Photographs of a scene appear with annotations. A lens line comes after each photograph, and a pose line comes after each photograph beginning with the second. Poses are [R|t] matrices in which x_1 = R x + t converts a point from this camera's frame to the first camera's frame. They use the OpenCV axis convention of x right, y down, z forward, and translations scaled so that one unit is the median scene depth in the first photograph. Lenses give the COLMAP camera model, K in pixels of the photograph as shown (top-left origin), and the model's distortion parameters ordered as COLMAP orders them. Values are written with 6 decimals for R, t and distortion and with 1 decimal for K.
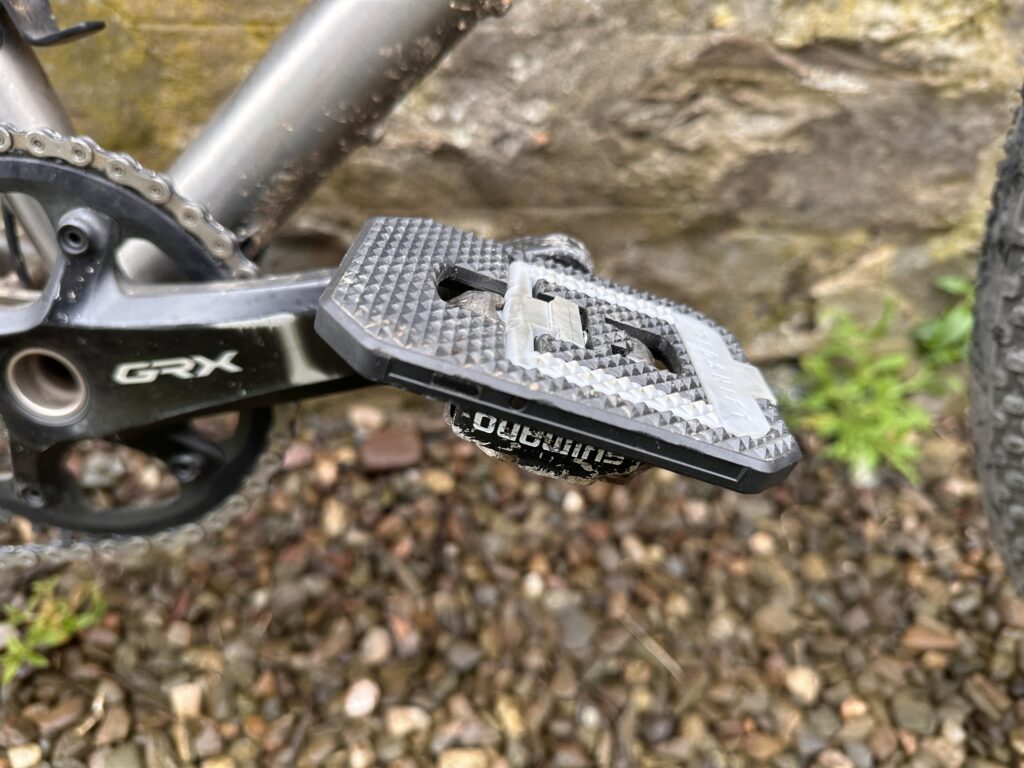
lens RADIAL K [[711.8, 0, 533.2], [0, 711.8, 384.1], [0, 0, 1]] dist [0.002061, -0.000181]
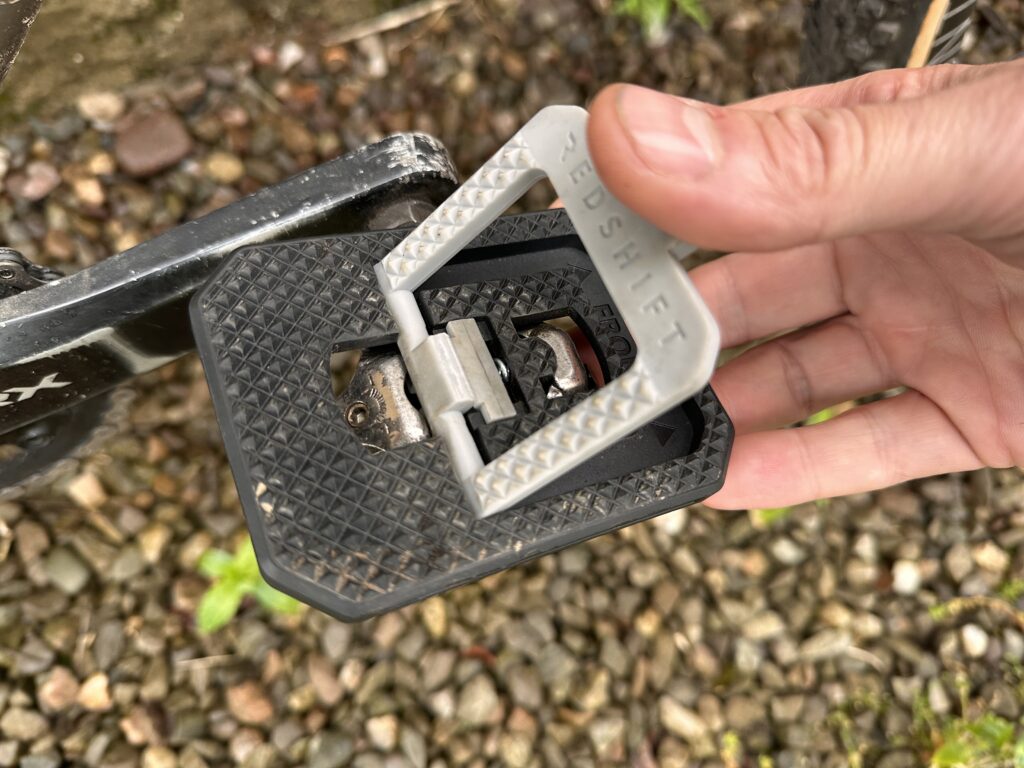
lens RADIAL K [[725.0, 0, 515.9], [0, 725.0, 379.6], [0, 0, 1]] dist [-0.020334, 0.003055]
pose [[0.937134, -0.316597, 0.146783, -0.013677], [0.191237, 0.817754, 0.542869, -0.107600], [-0.291903, -0.480671, 0.826890, 0.045526]]
